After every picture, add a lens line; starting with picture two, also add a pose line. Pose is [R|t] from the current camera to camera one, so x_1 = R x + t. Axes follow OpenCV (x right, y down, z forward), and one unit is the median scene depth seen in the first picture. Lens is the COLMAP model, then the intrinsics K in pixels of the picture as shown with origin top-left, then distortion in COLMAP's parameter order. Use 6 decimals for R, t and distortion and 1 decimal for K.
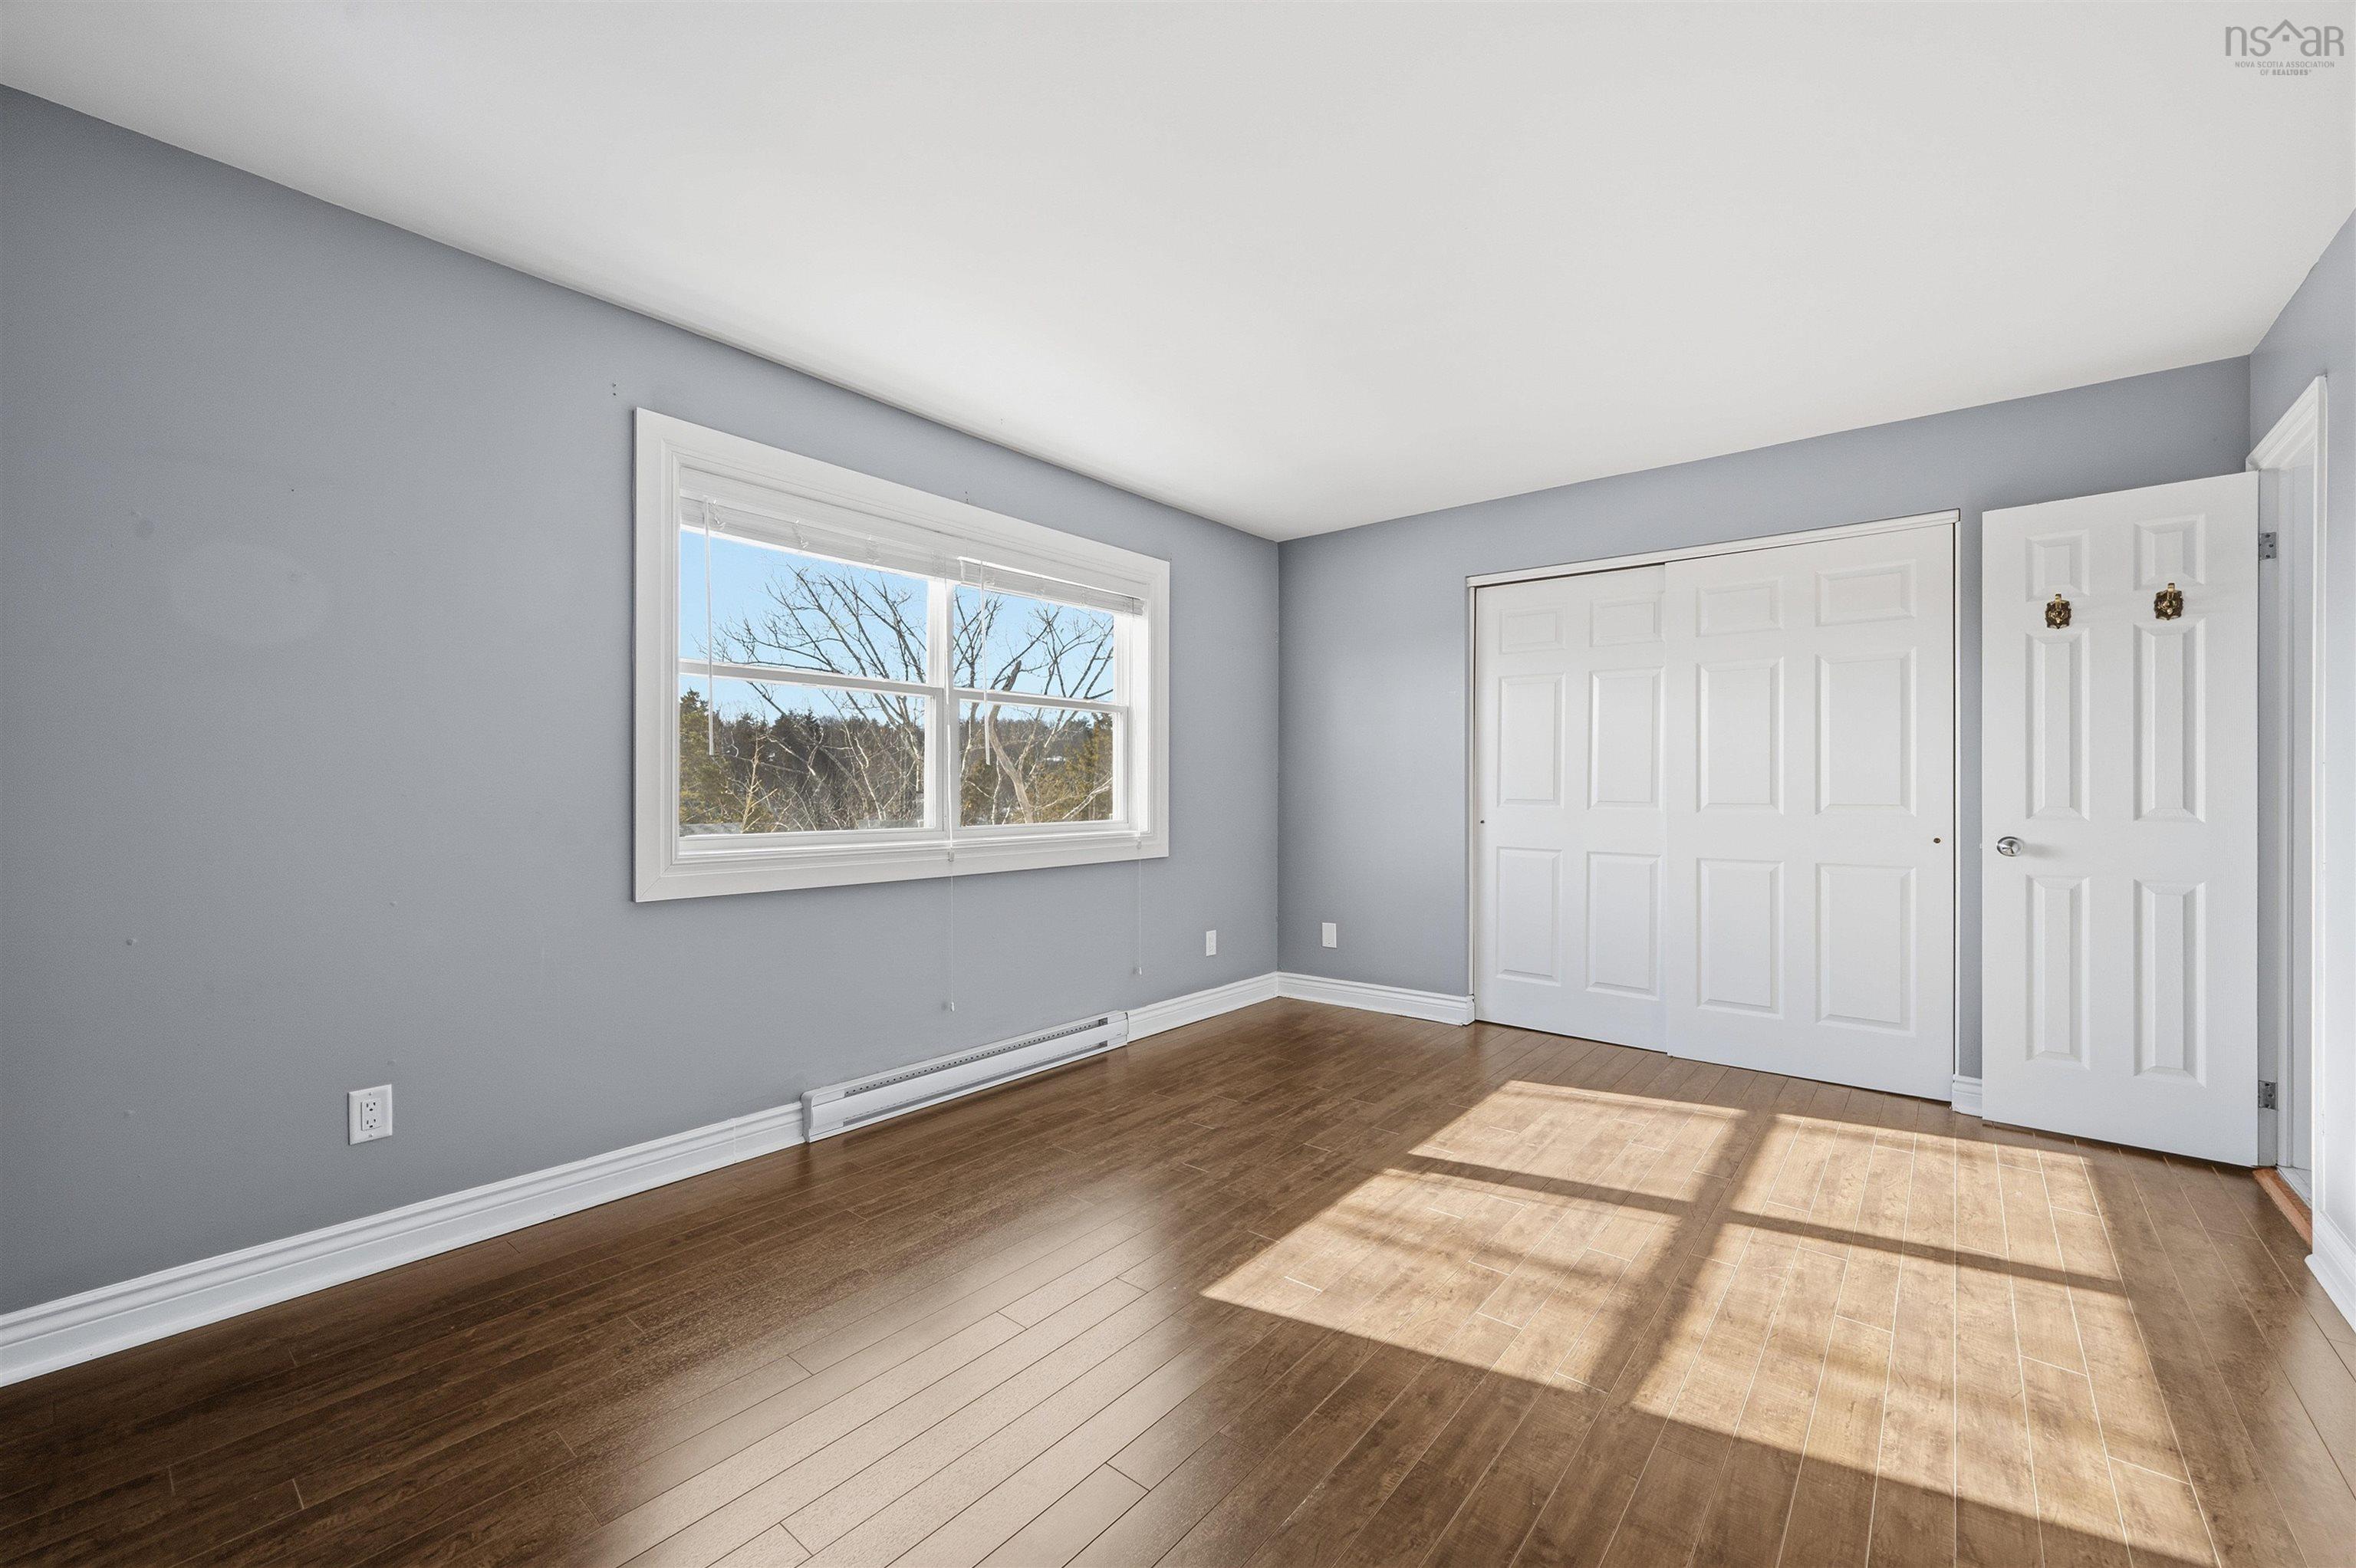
lens RADIAL K [[941.6, 0, 1179.2], [0, 941.6, 787.8], [0, 0, 1]] dist [-0.001537, 0.000249]
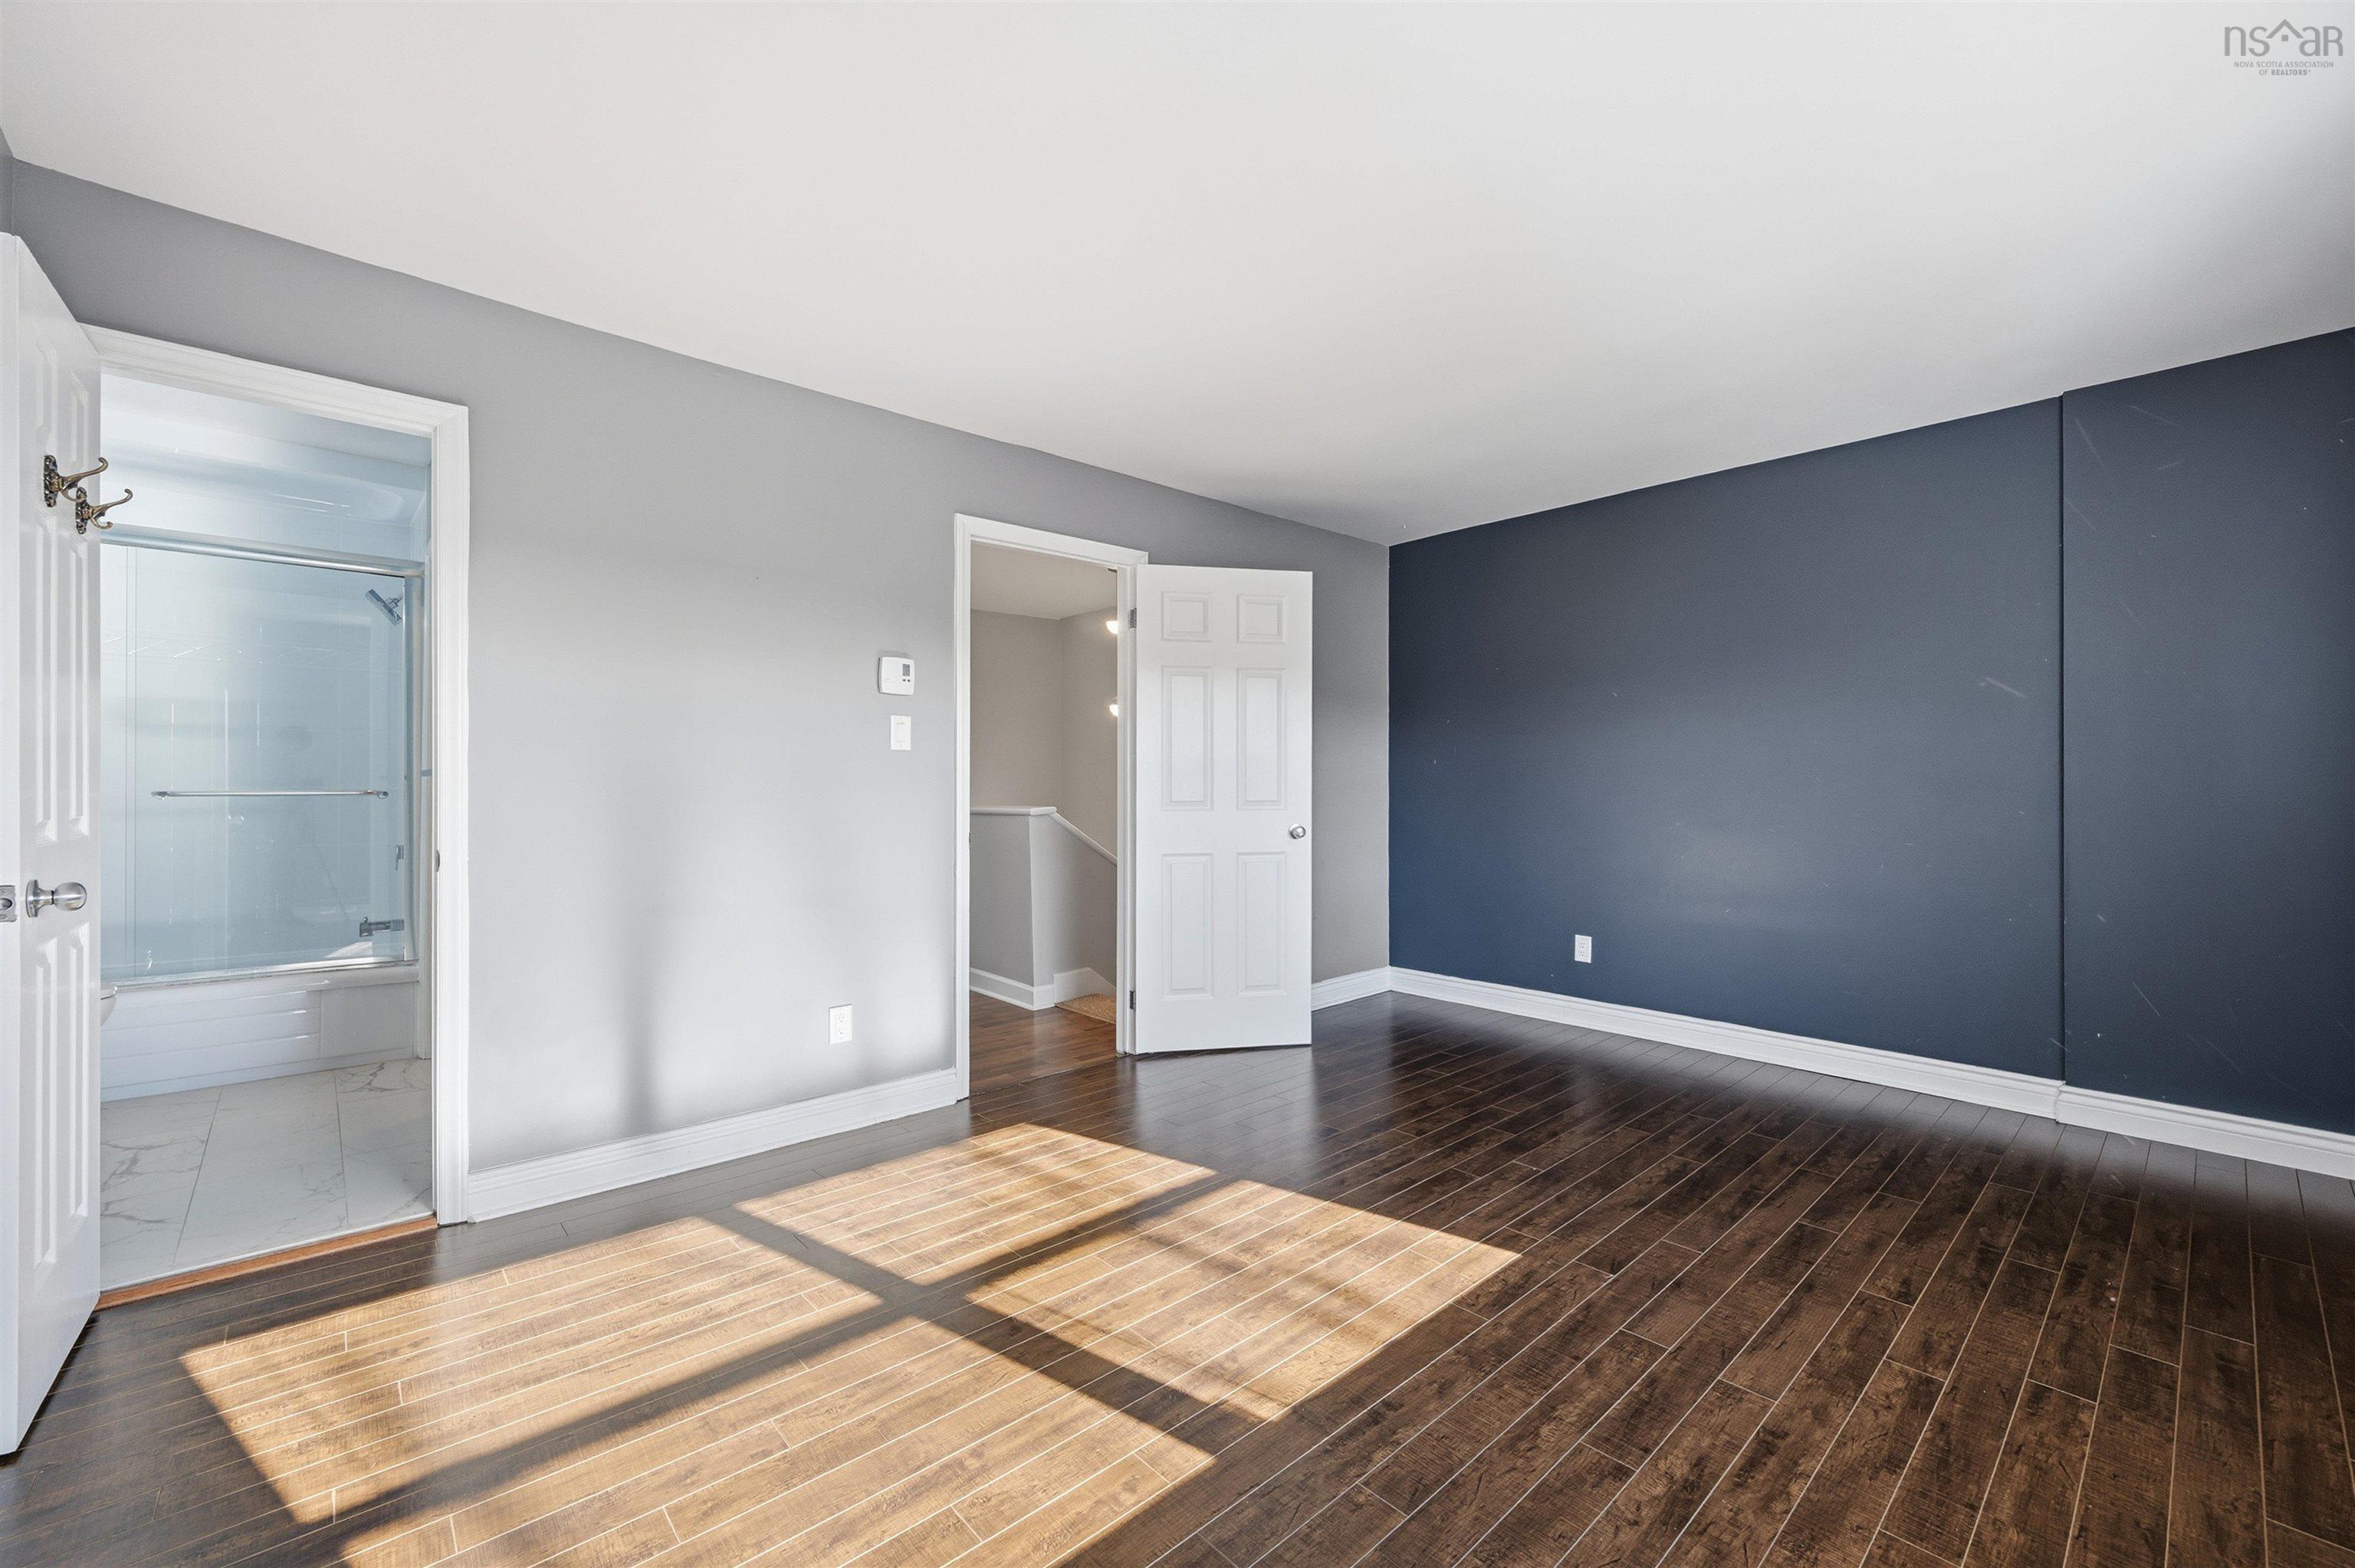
lens RADIAL K [[941.1, 0, 1178.7], [0, 941.1, 787.8], [0, 0, 1]] dist [-0.001537, 0.000249]
pose [[-0.988822, -0.002321, 0.149086, 0.218641], [-0.002518, 0.999996, -0.001133, -0.002331], [-0.149082, -0.001496, -0.988824, 1.841121]]
